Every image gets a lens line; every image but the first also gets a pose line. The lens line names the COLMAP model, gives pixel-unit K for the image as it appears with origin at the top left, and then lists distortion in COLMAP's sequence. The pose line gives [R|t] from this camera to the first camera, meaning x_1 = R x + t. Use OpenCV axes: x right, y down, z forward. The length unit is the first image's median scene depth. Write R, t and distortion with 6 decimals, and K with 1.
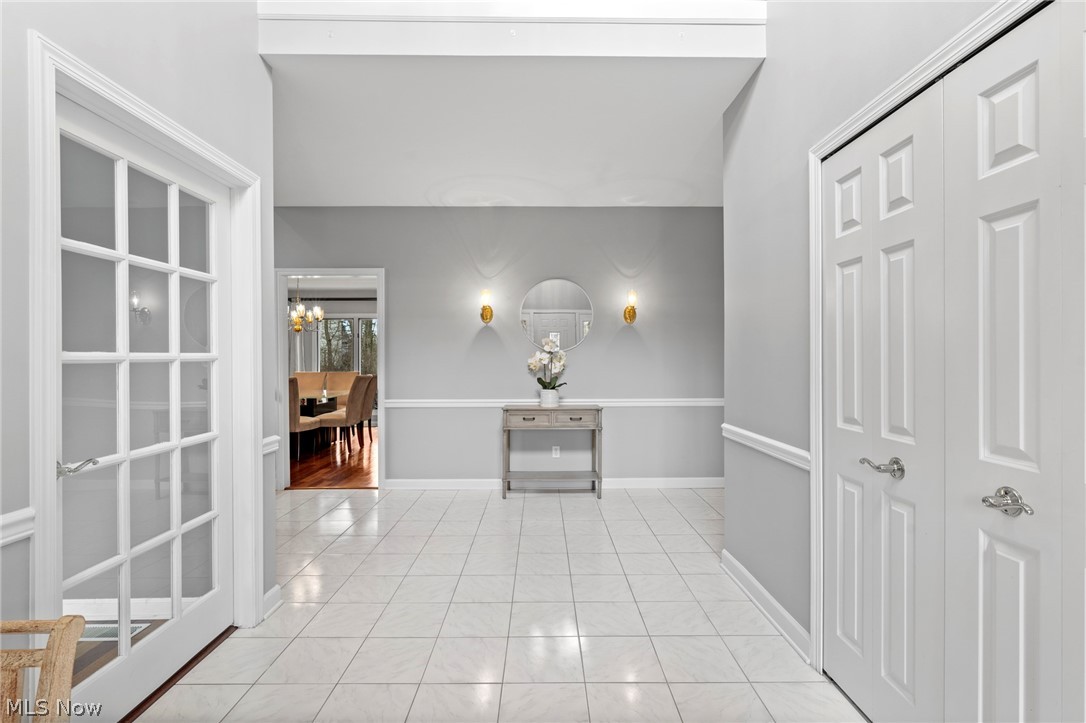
lens RADIAL K [[499.4, 0, 547.3], [0, 499.4, 359.3], [0, 0, 1]] dist [0.003782, -0.000891]
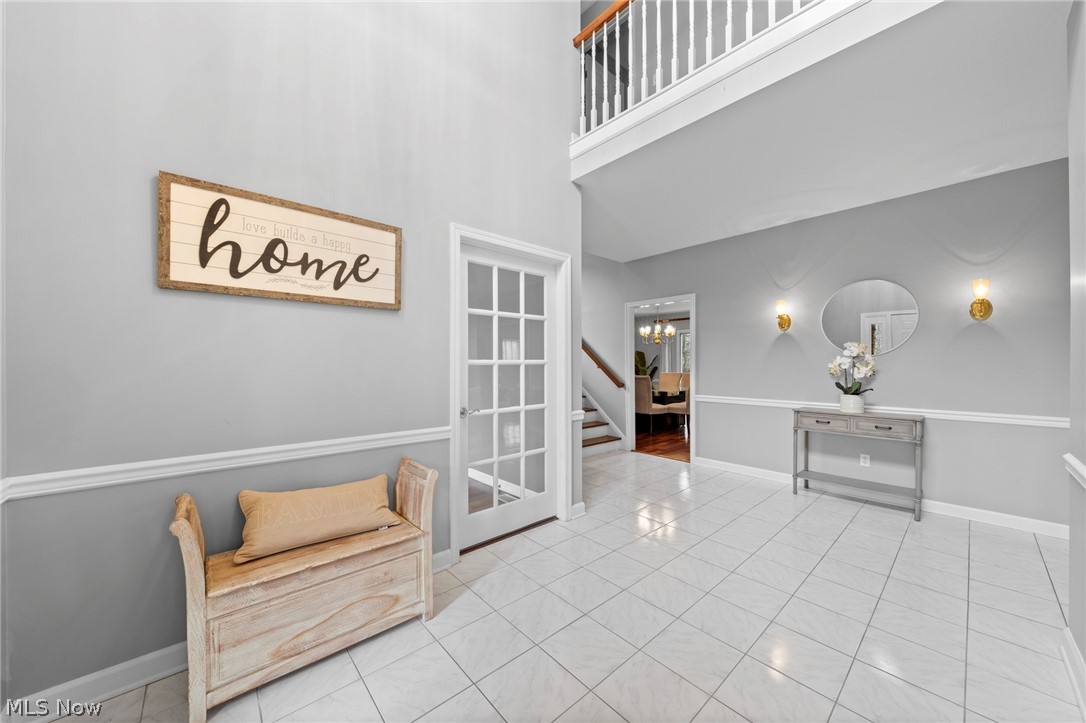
lens RADIAL K [[393.7, 0, 543.6], [0, 393.7, 364.4], [0, 0, 1]] dist [-0.000567, -0.000731]
pose [[0.649212, 0.002965, -0.760602, 0.199312], [-0.001871, 0.999996, 0.002302, 0.000055], [0.760605, -0.000071, 0.649215, 0.039933]]
